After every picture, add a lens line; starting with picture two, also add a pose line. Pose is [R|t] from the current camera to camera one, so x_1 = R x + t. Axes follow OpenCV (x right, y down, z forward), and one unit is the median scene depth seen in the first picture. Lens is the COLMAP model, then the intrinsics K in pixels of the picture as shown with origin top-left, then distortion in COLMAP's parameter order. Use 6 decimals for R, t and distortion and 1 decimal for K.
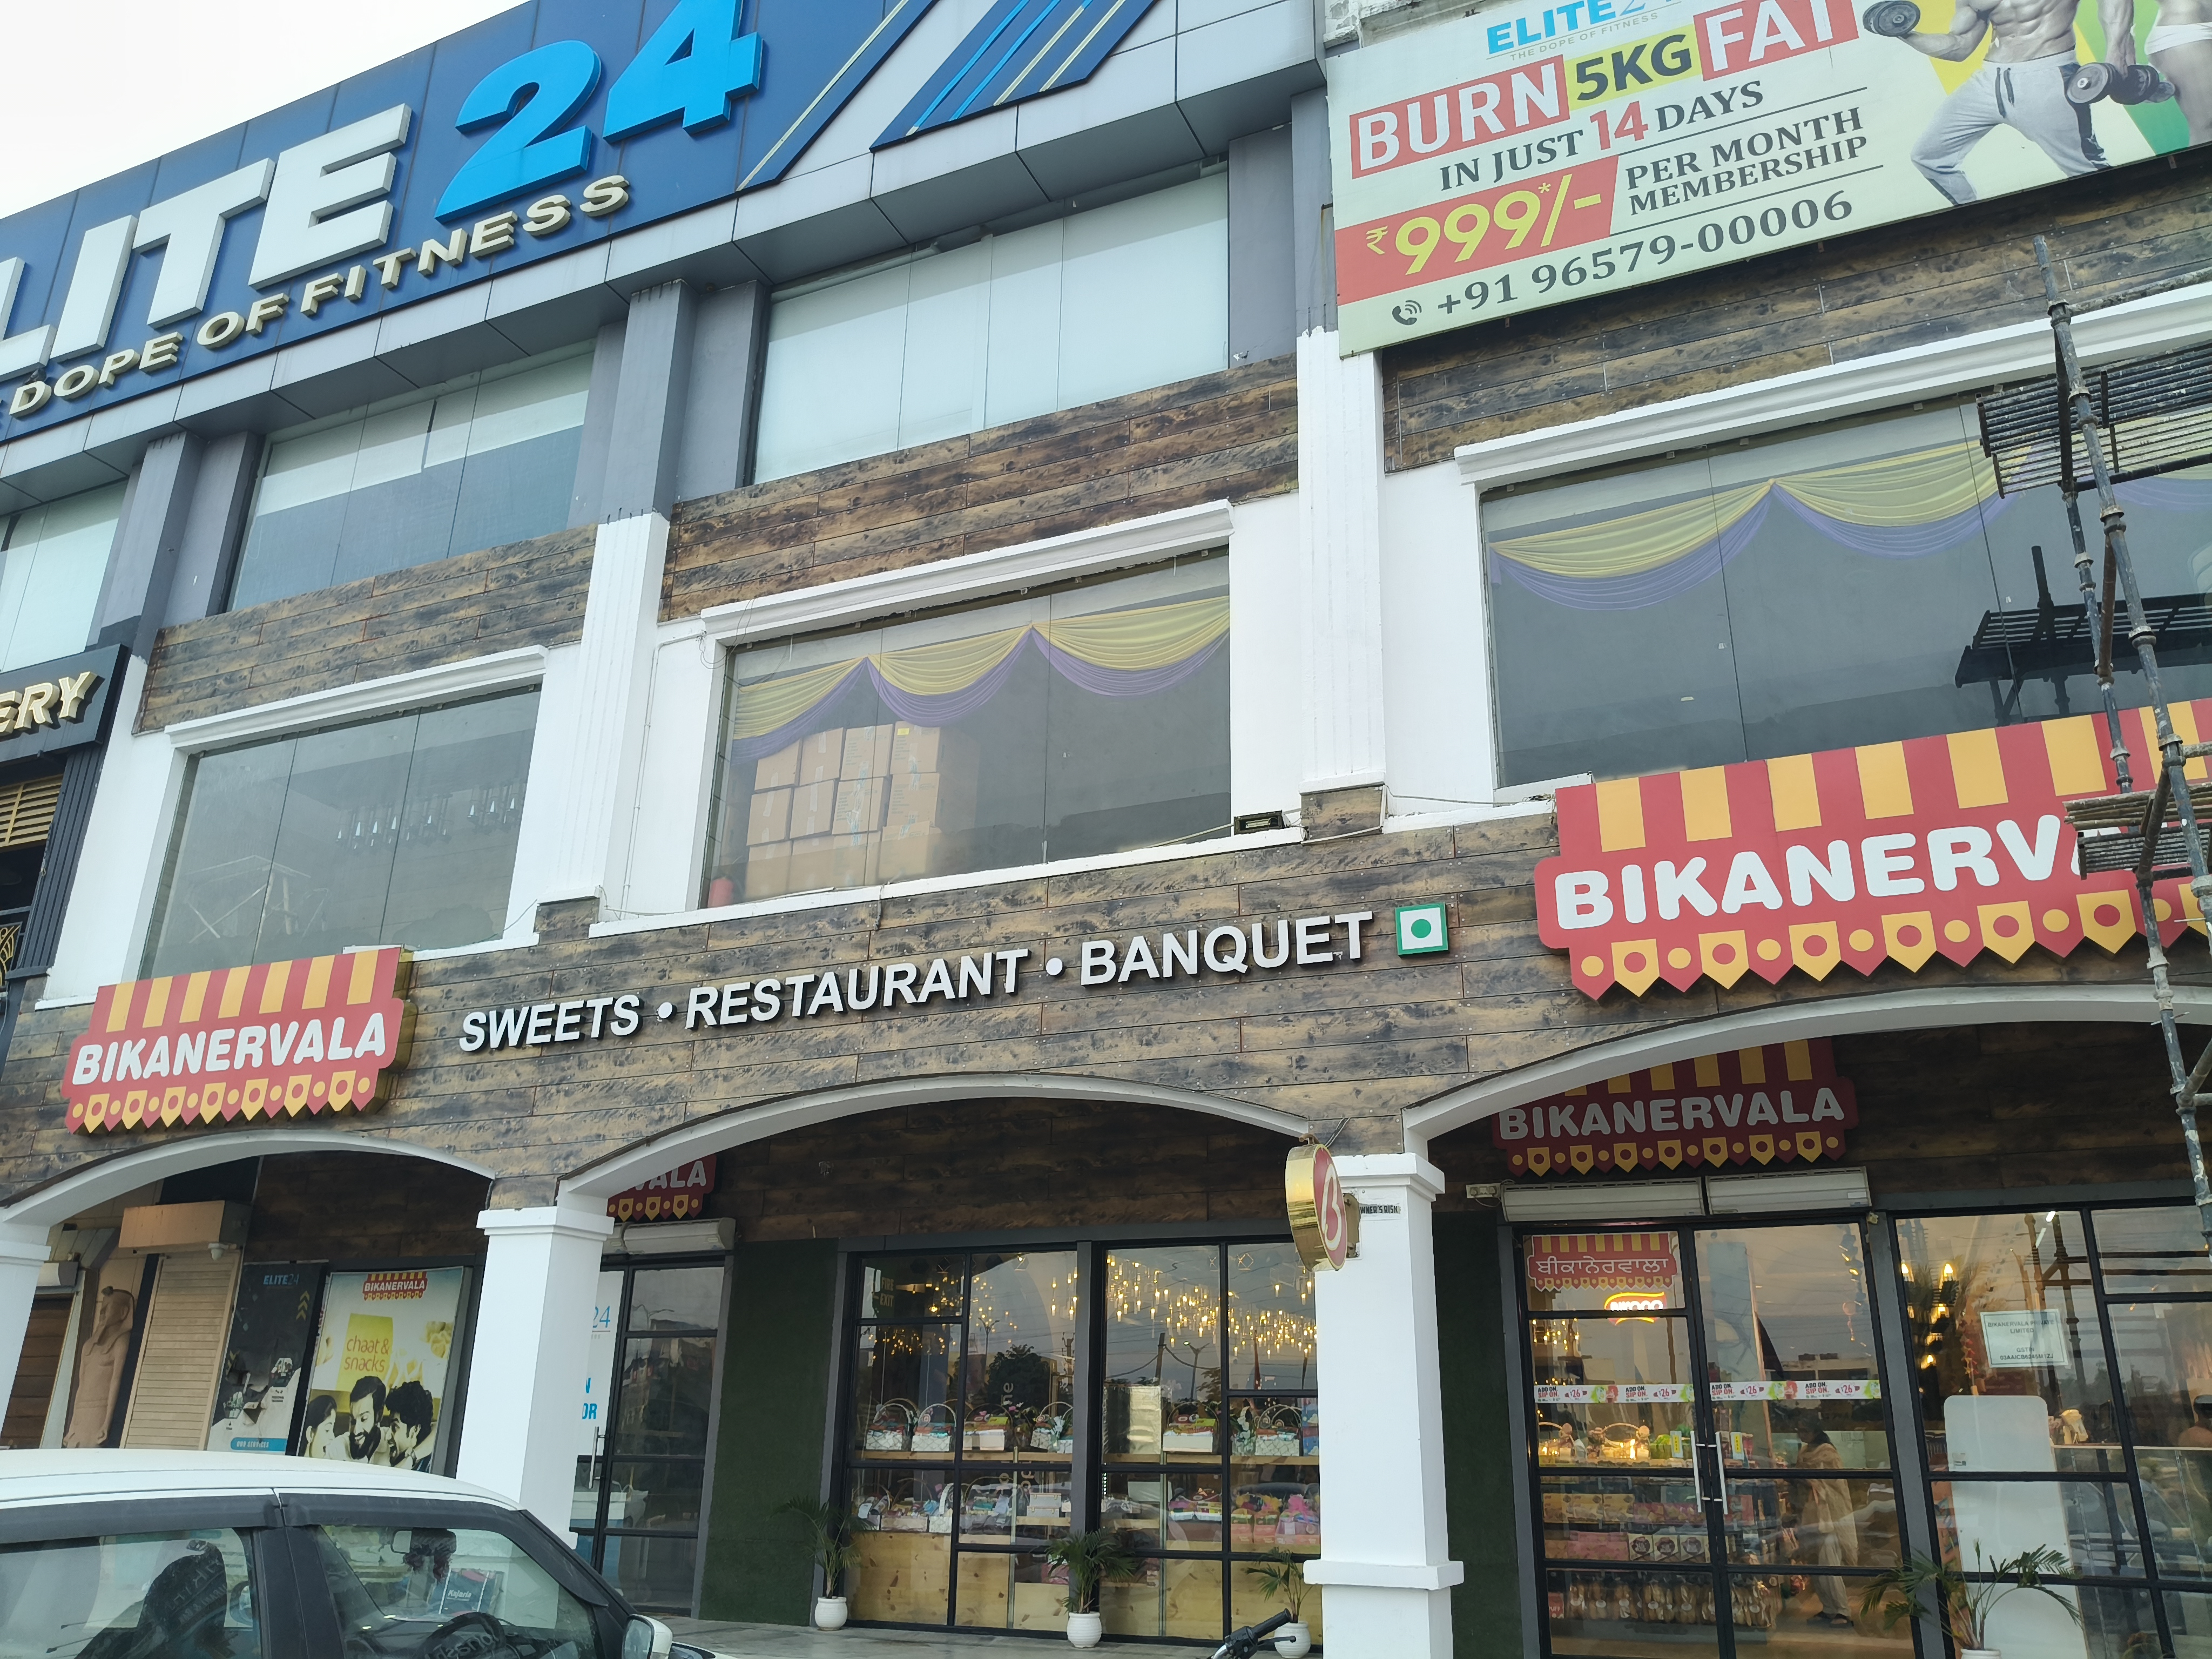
lens RADIAL K [[1742.6, 0, 1106.0], [0, 1742.6, 829.5], [0, 0, 1]] dist [-0.002489, -0.065529]
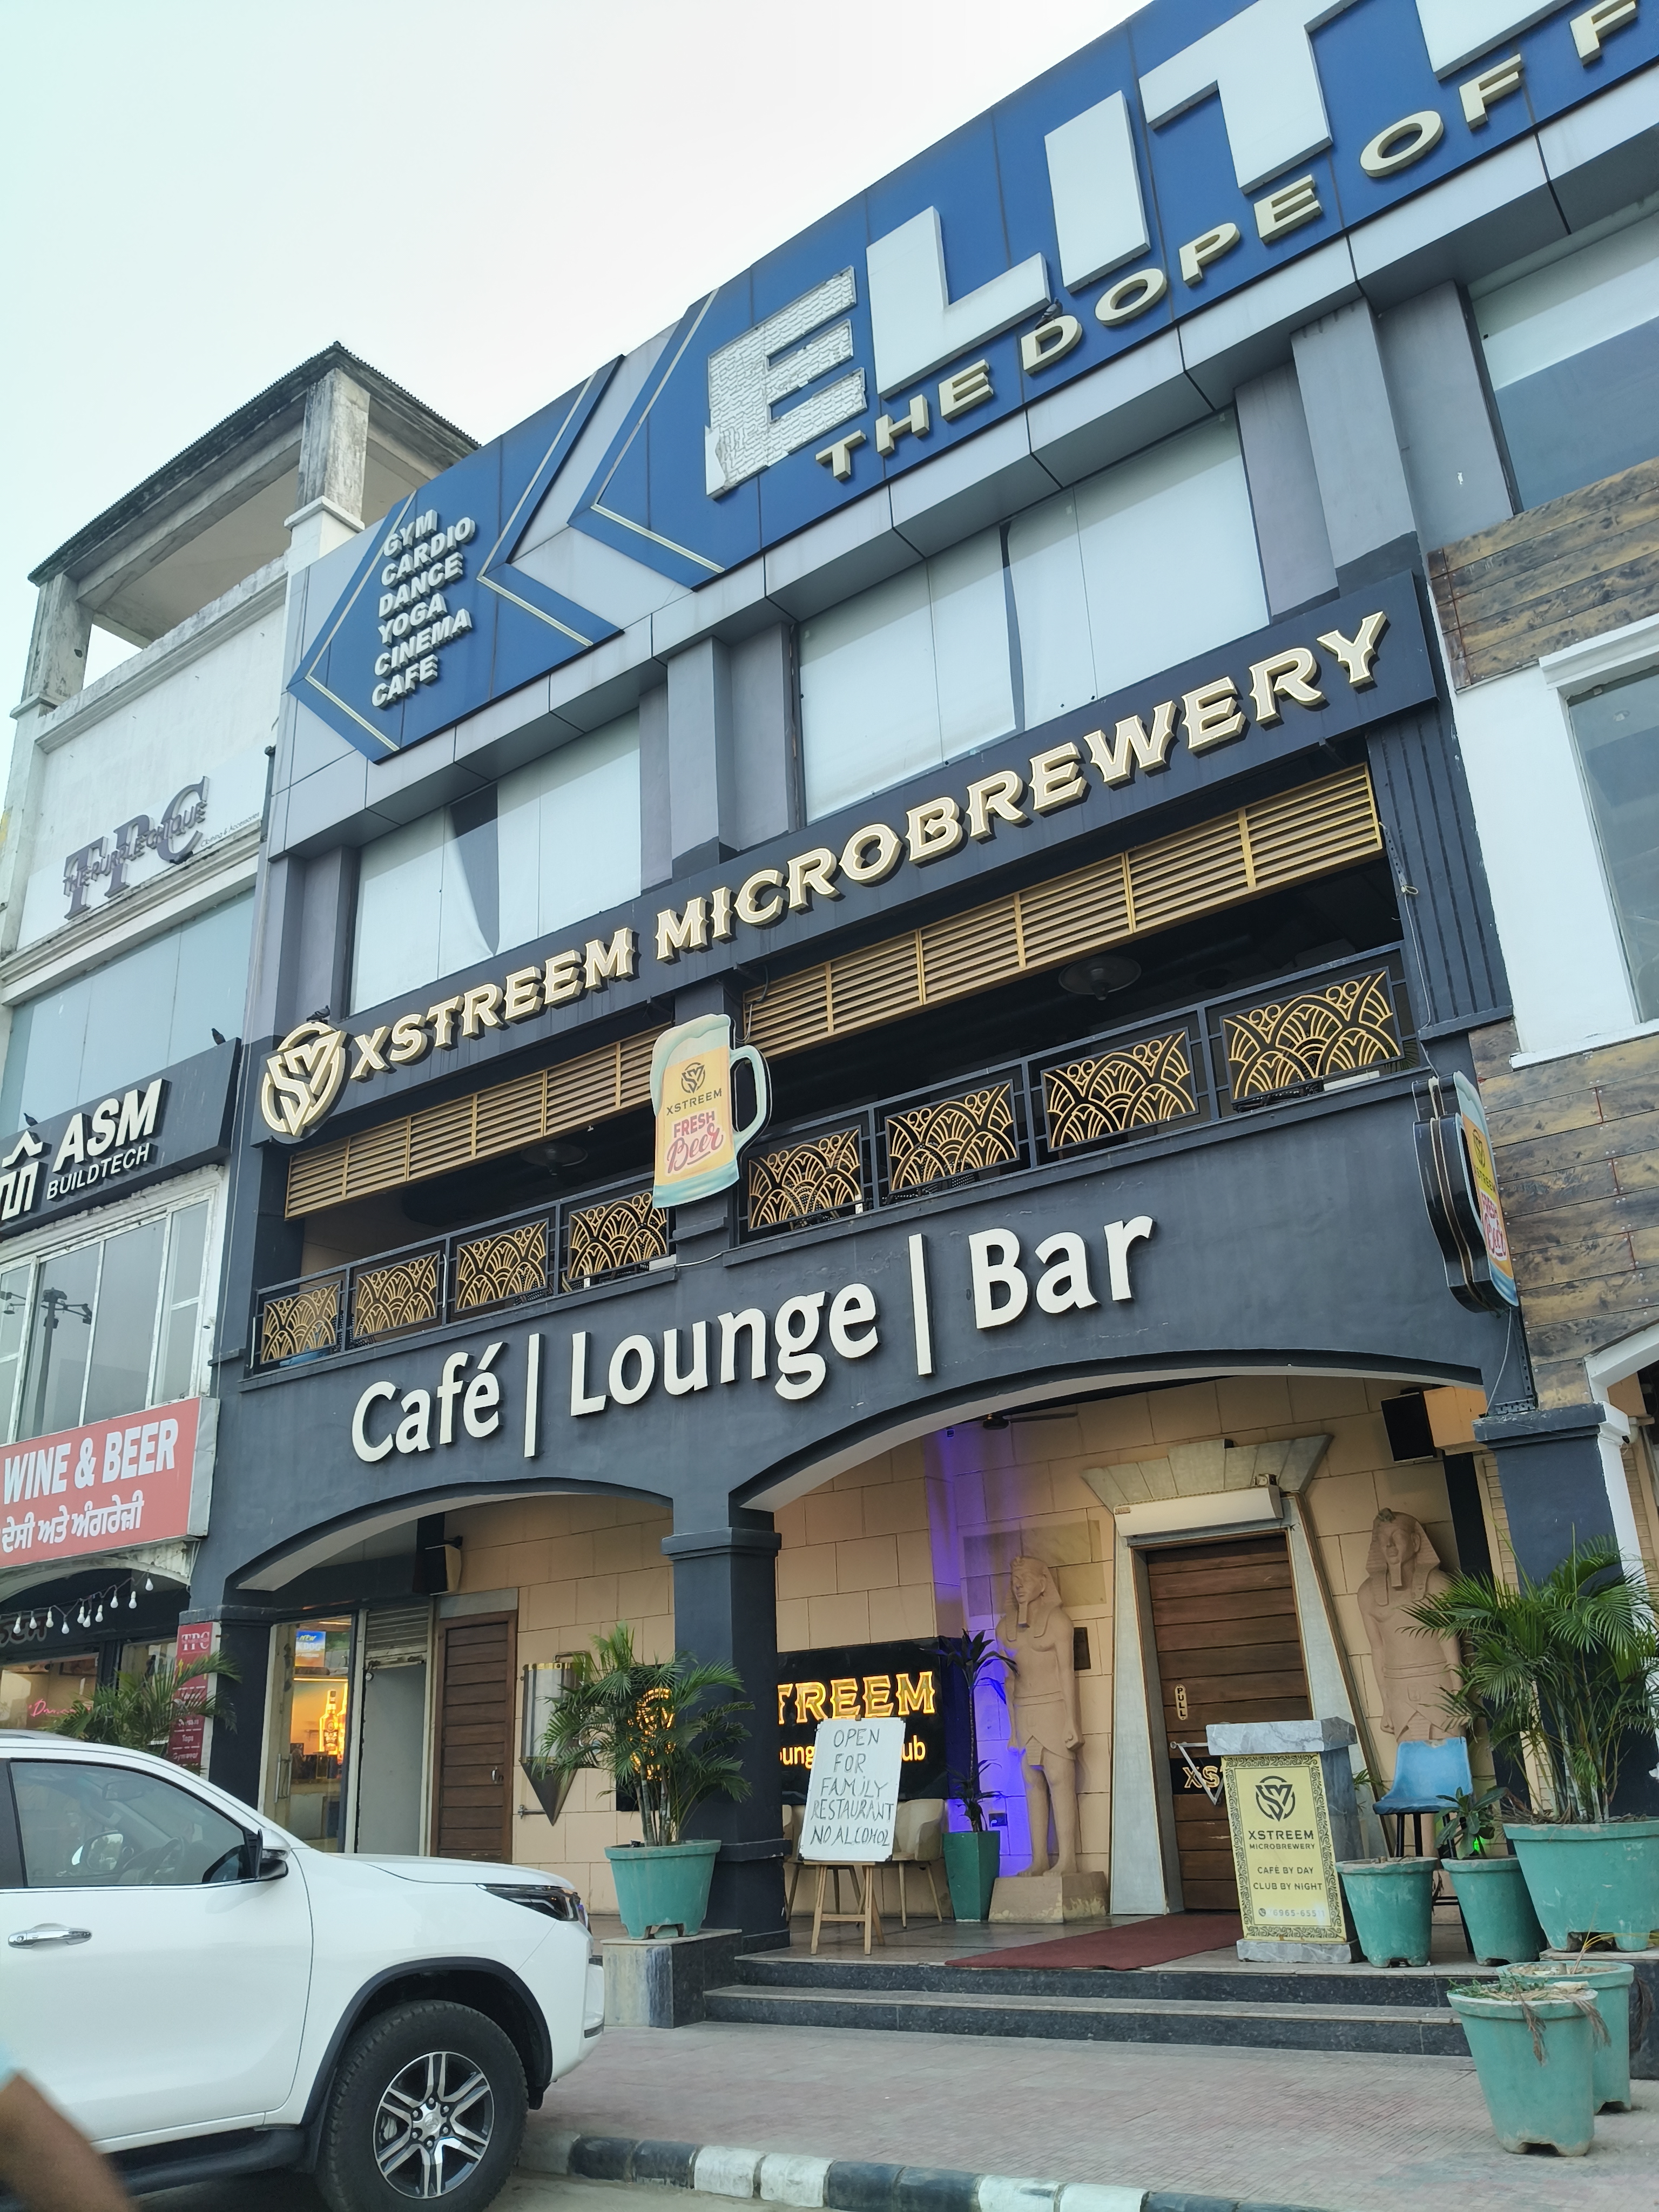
lens RADIAL K [[1683.1, 0, 829.5], [0, 1683.1, 1106.0], [0, 0, 1]] dist [0.027875, 0.000350]
pose [[0.978327, -0.133361, -0.158404, -0.473101], [0.128498, 0.990878, -0.040601, 0.067753], [0.162373, 0.019367, 0.986539, 0.196993]]
